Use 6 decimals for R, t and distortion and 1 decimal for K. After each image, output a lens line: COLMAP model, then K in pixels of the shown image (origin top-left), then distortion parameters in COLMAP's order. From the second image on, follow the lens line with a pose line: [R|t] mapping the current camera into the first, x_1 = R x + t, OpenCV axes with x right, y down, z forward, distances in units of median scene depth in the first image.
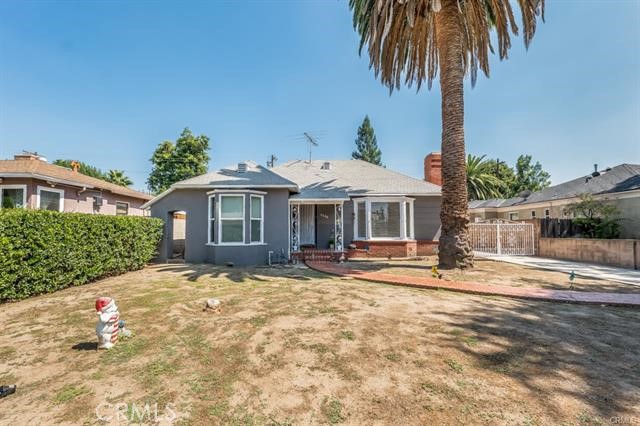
lens RADIAL K [[267.1, 0, 317.3], [0, 267.1, 215.2], [0, 0, 1]] dist [0.000776, 0.000076]
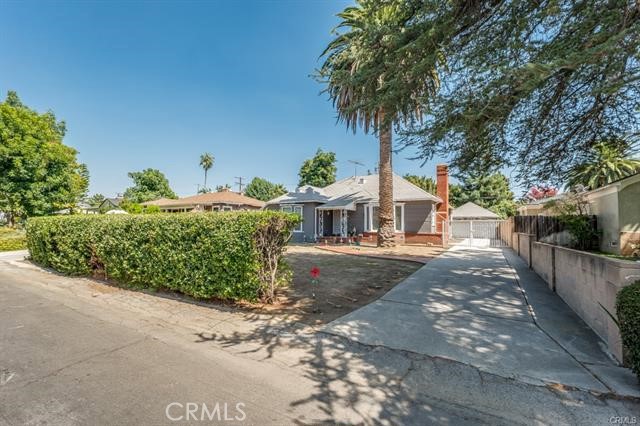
lens RADIAL K [[267.1, 0, 317.3], [0, 267.1, 215.2], [0, 0, 1]] dist [0.000776, 0.000076]
pose [[0.840987, -0.012439, -0.540912, 0.740656], [0.020822, 0.999739, 0.009383, -0.021017], [0.540654, -0.019154, 0.841027, -0.437545]]
